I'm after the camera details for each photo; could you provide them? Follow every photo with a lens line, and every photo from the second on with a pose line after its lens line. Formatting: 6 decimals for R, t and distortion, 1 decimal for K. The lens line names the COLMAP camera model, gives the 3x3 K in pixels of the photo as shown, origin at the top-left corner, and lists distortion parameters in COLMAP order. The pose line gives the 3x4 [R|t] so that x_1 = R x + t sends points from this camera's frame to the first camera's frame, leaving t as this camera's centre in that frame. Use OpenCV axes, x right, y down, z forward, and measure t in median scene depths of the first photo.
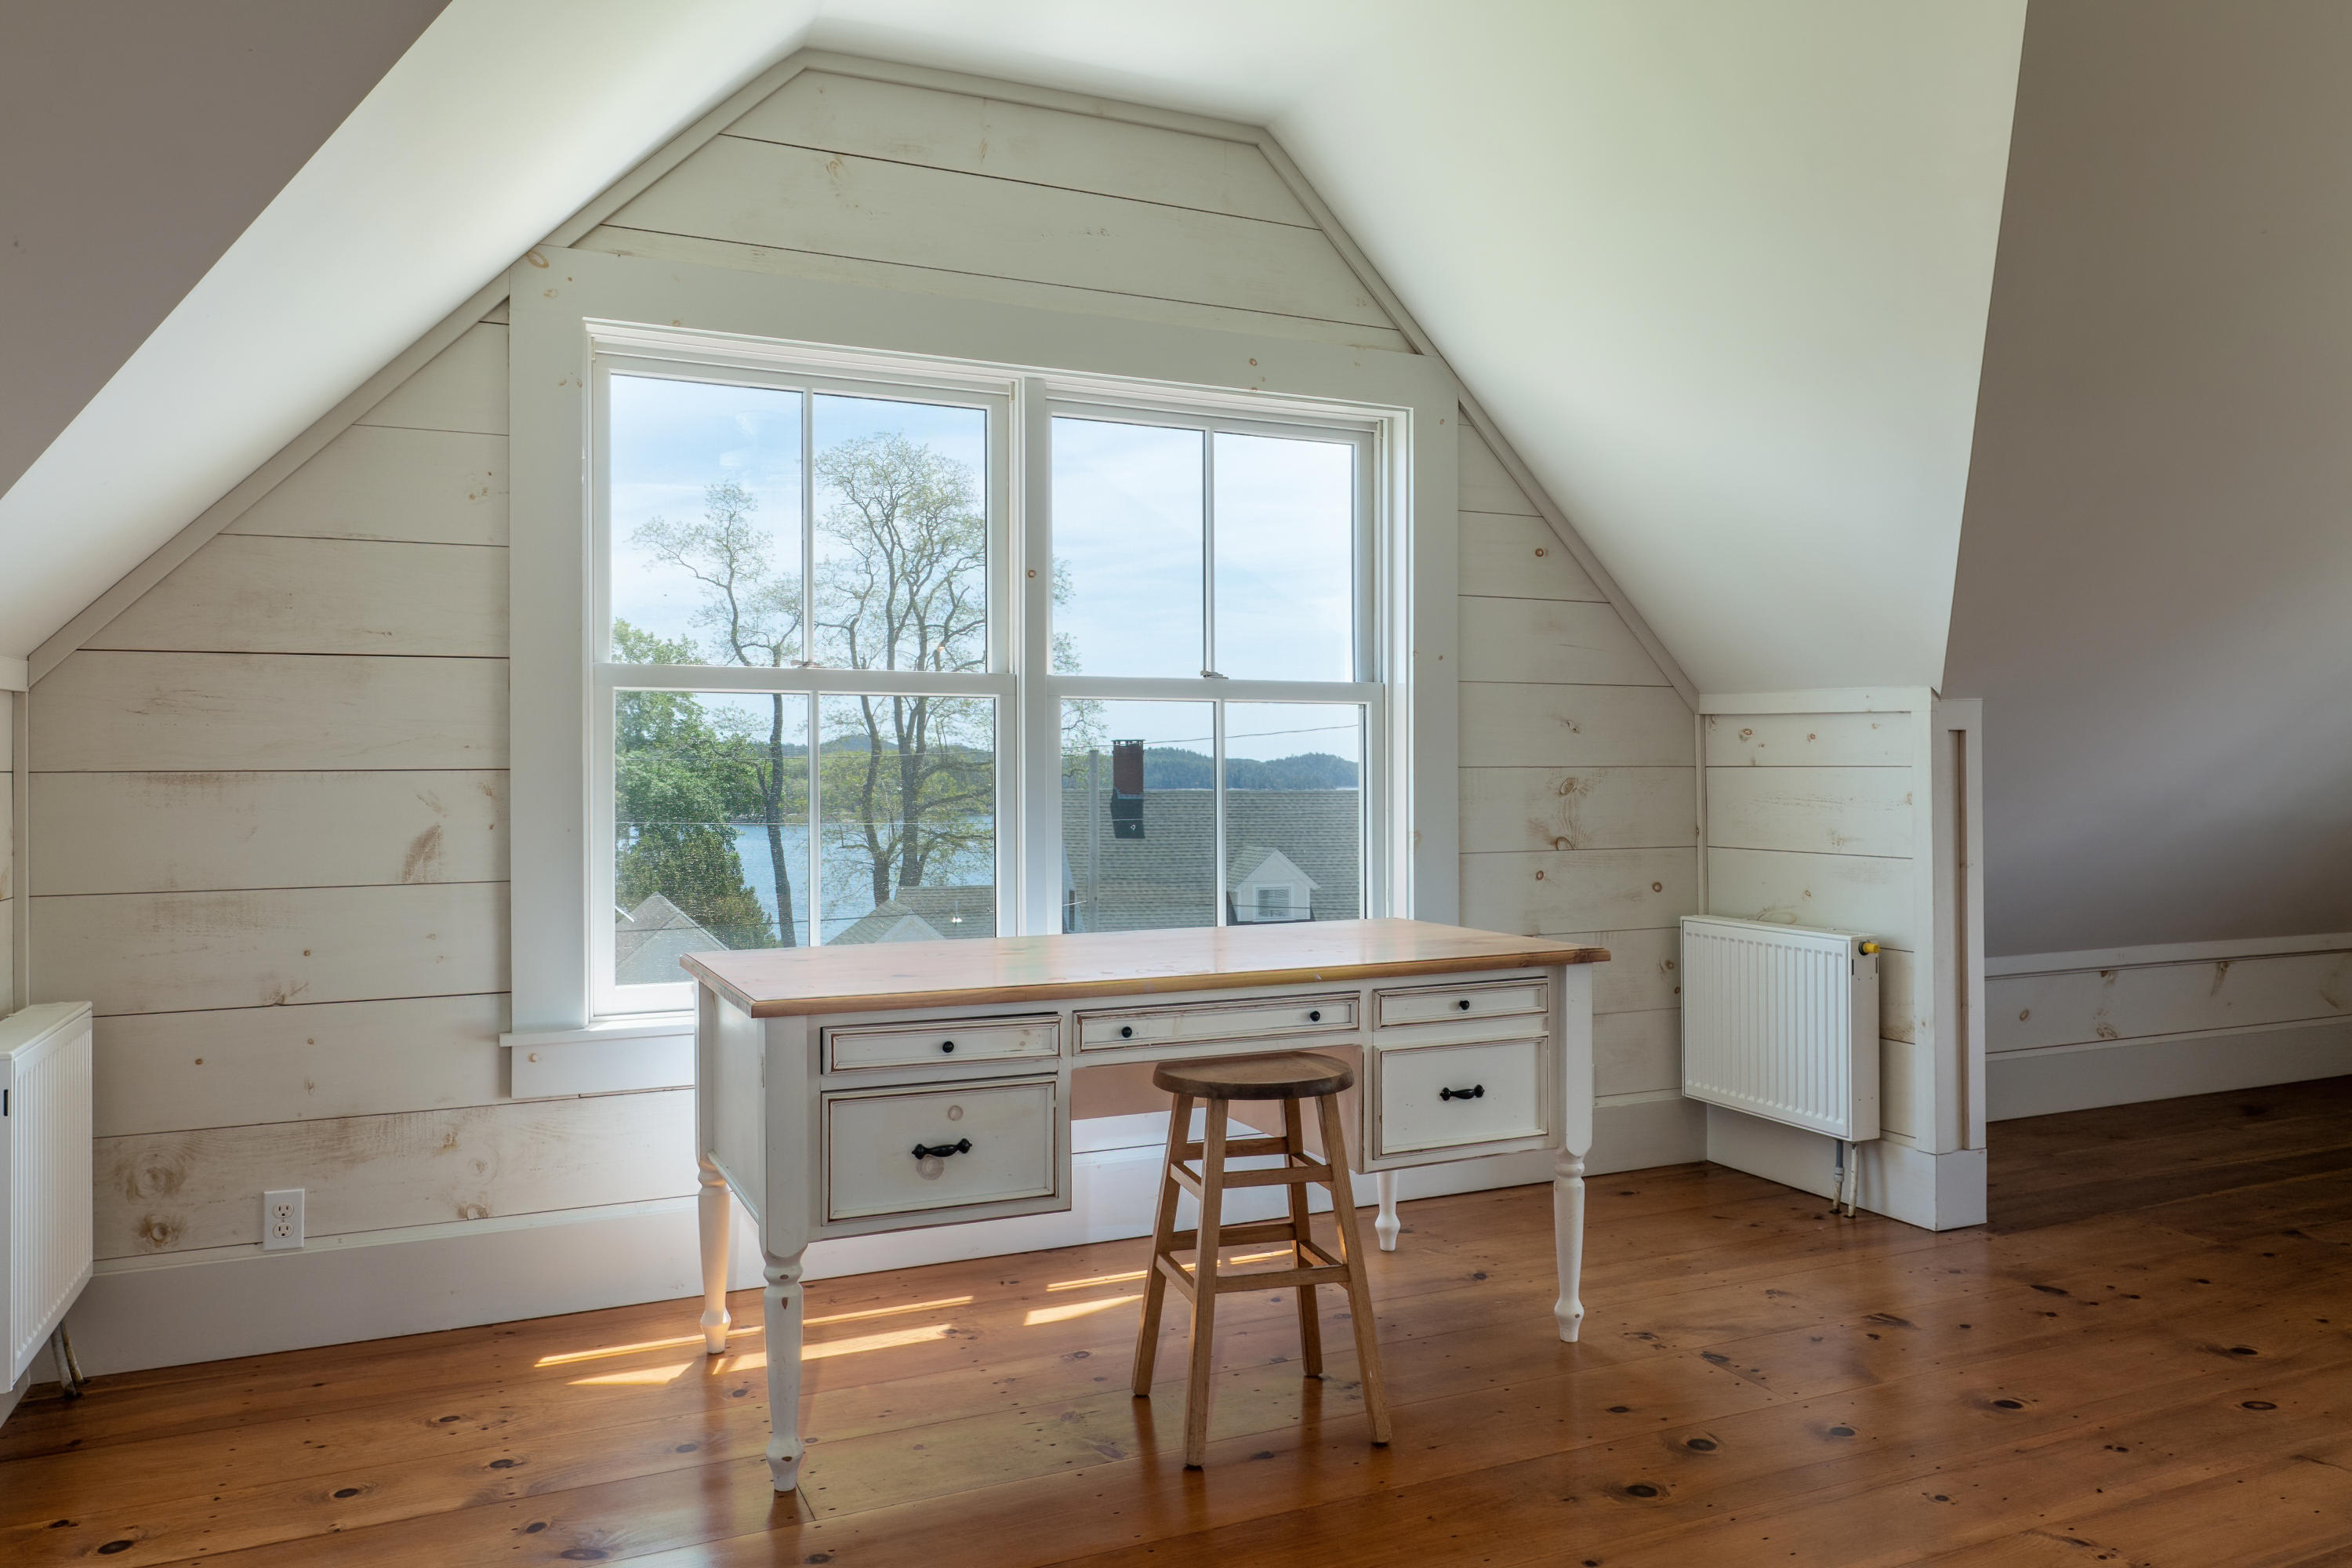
lens RADIAL K [[1586.9, 0, 1176.0], [0, 1586.9, 784.0], [0, 0, 1]] dist [0.000120, -0.000833]
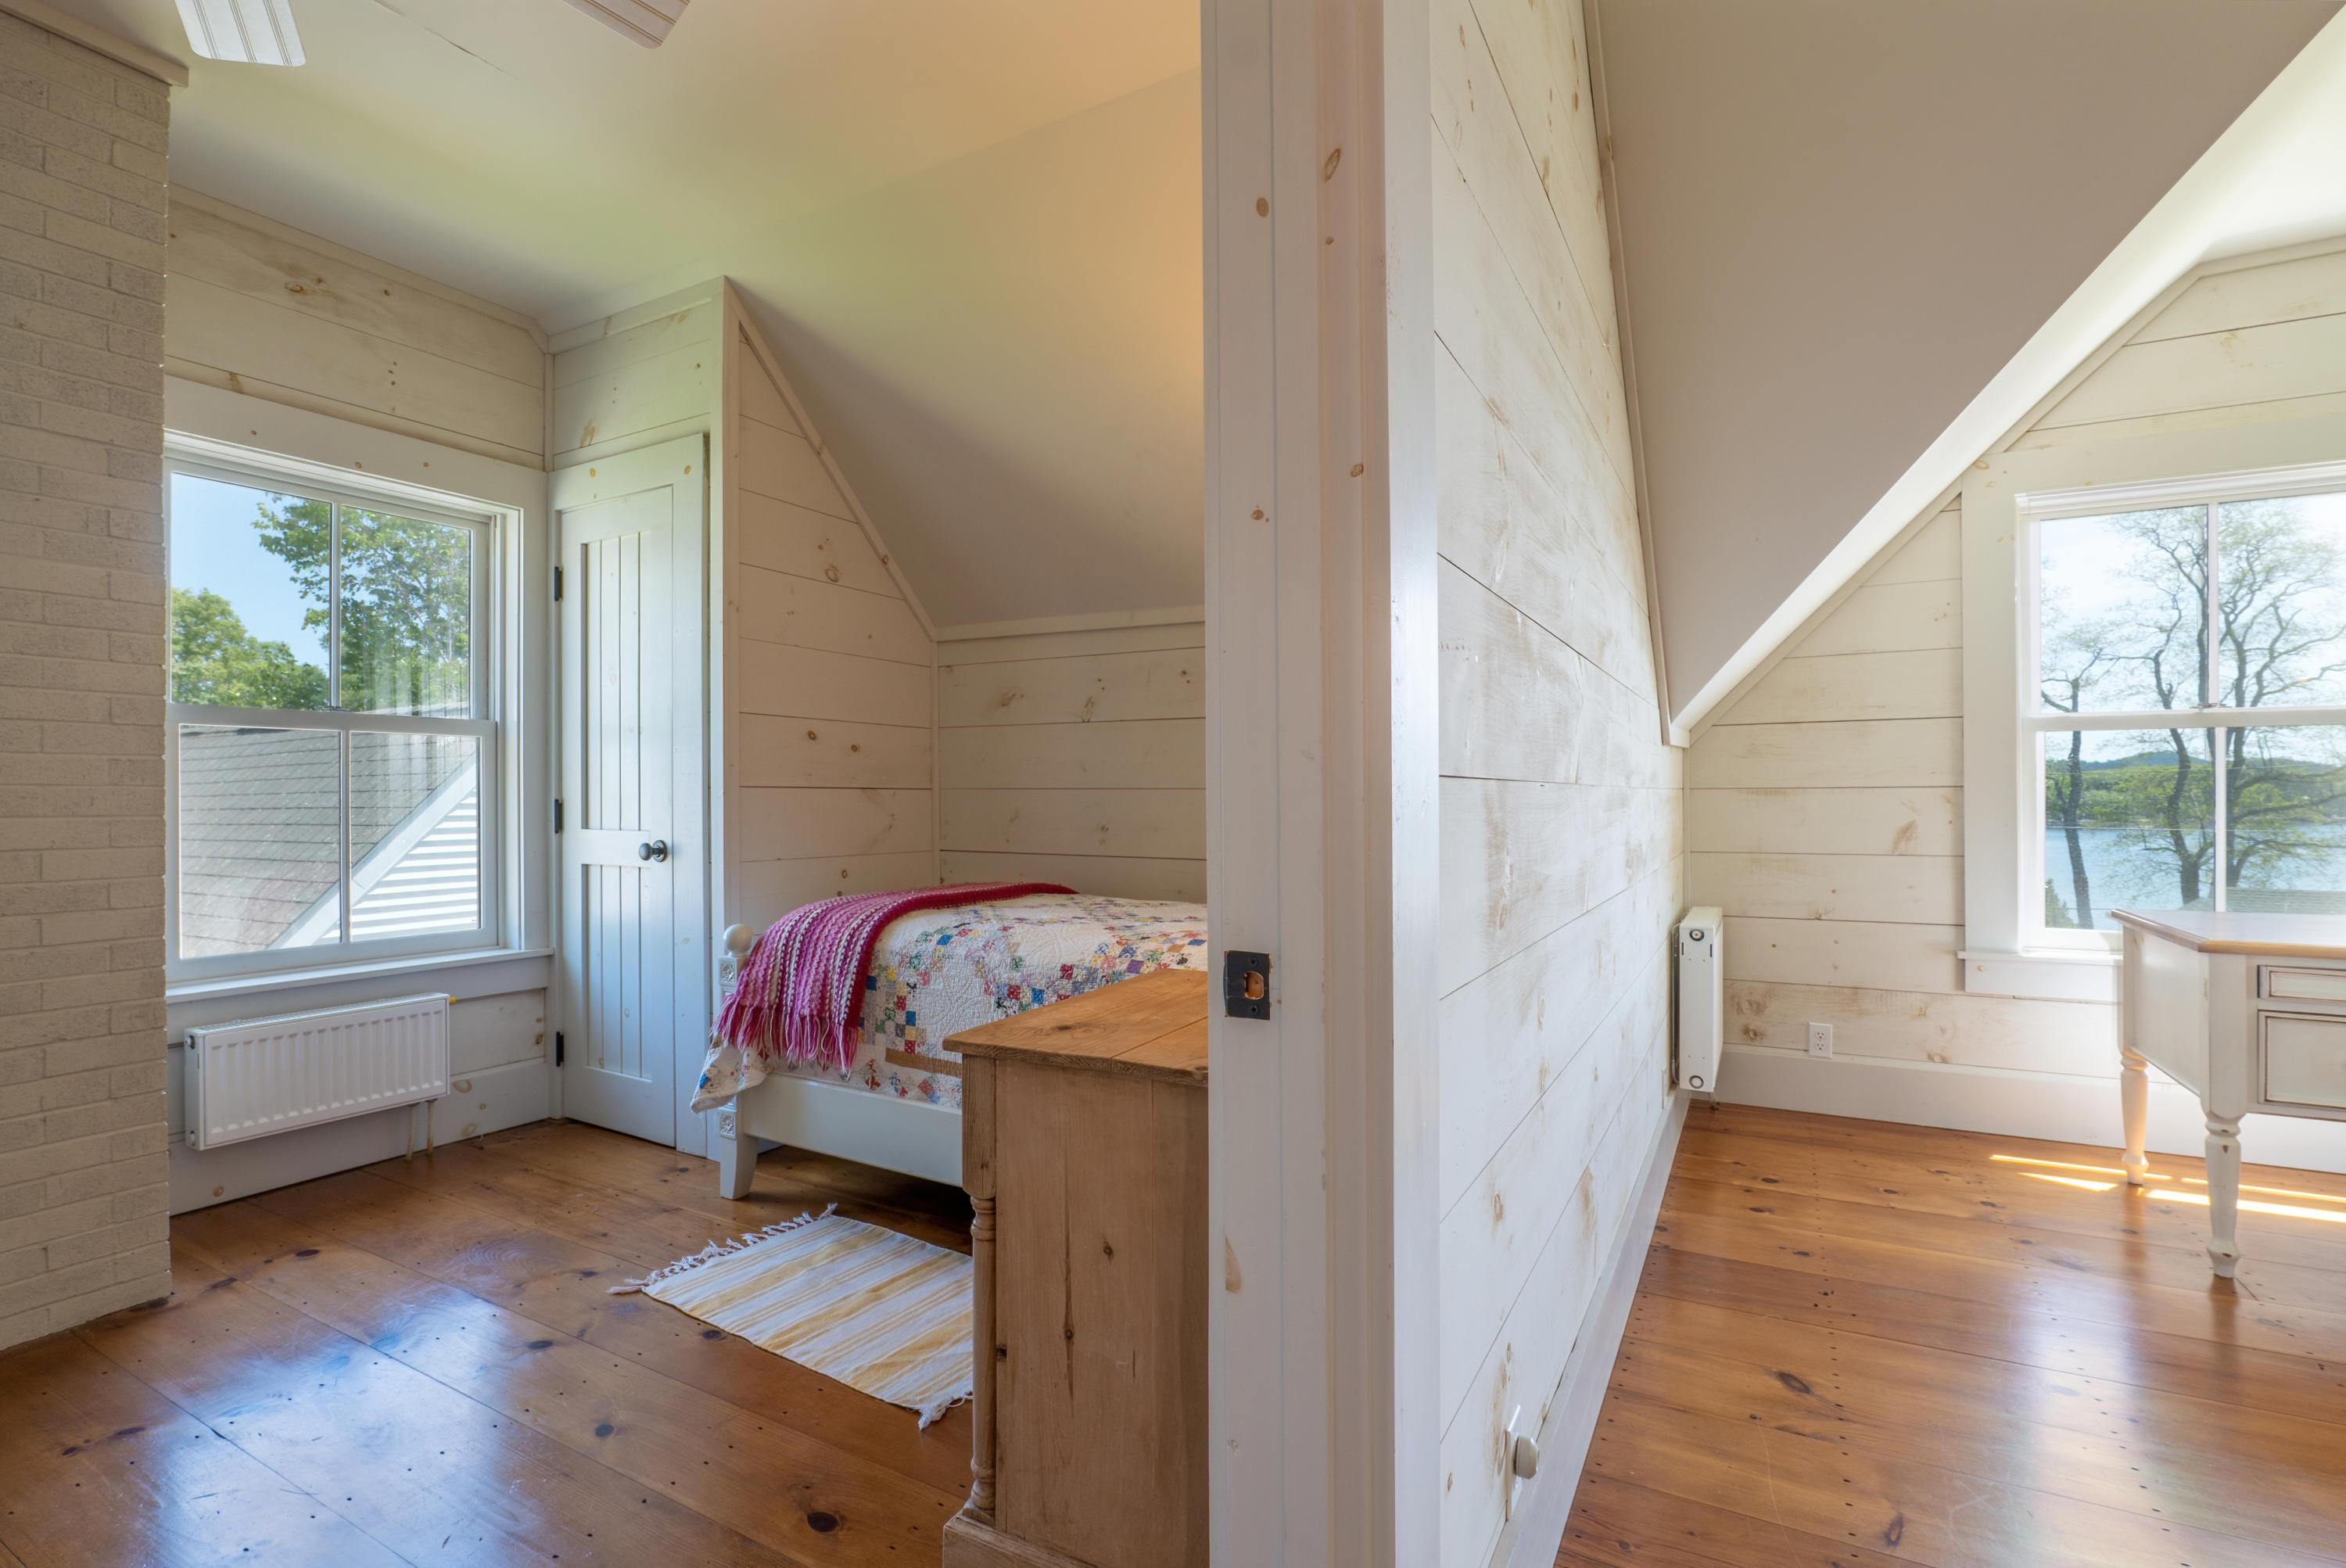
lens RADIAL K [[1090.9, 0, 1176.9], [0, 1090.9, 792.7], [0, 0, 1]] dist [-0.003565, -0.000190]
pose [[0.601818, 0.001456, -0.798632, -0.019866], [-0.001933, 0.999998, 0.000367, -0.001864], [0.798631, 0.001324, 0.601820, -0.290622]]
